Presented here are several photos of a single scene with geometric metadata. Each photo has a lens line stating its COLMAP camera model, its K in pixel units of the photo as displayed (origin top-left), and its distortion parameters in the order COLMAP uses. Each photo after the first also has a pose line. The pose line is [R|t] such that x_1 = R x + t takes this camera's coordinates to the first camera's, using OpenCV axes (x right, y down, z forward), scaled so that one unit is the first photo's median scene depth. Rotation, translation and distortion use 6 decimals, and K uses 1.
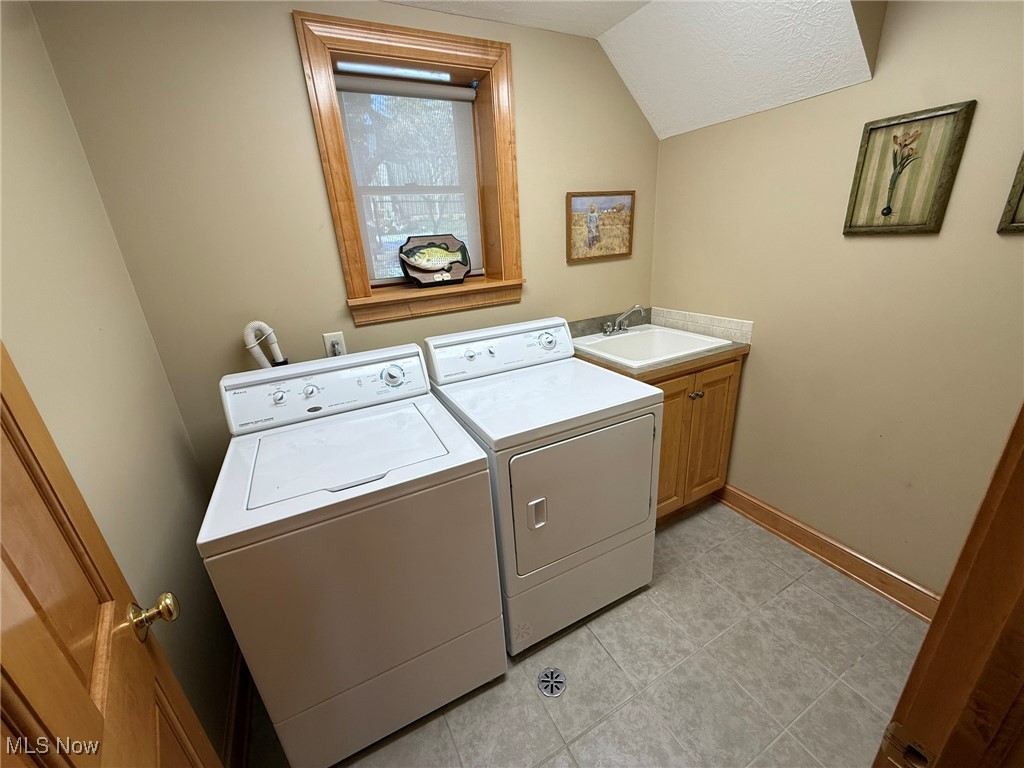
lens RADIAL K [[404.6, 0, 511.0], [0, 404.6, 385.1], [0, 0, 1]] dist [-0.000071, -0.000126]
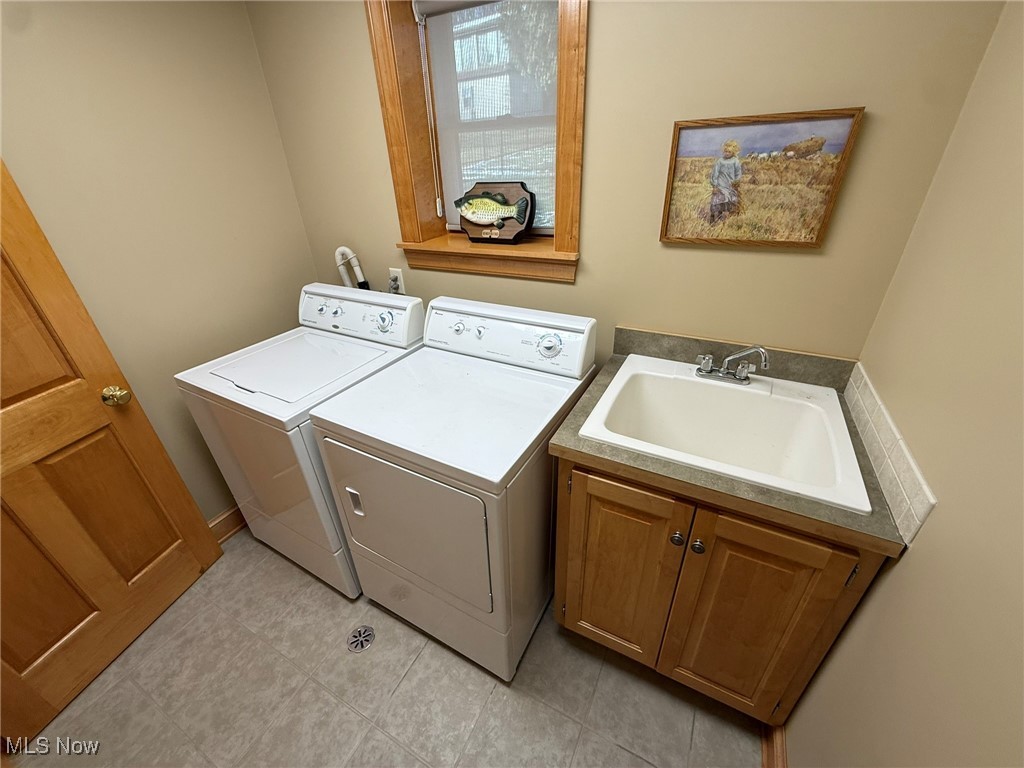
lens RADIAL K [[404.6, 0, 509.9], [0, 404.6, 385.2], [0, 0, 1]] dist [-0.000071, -0.000126]
pose [[0.563158, 0.438949, -0.700127, 0.572456], [-0.289188, 0.898365, 0.330623, -0.254566], [0.774095, 0.016276, 0.632860, 0.445479]]
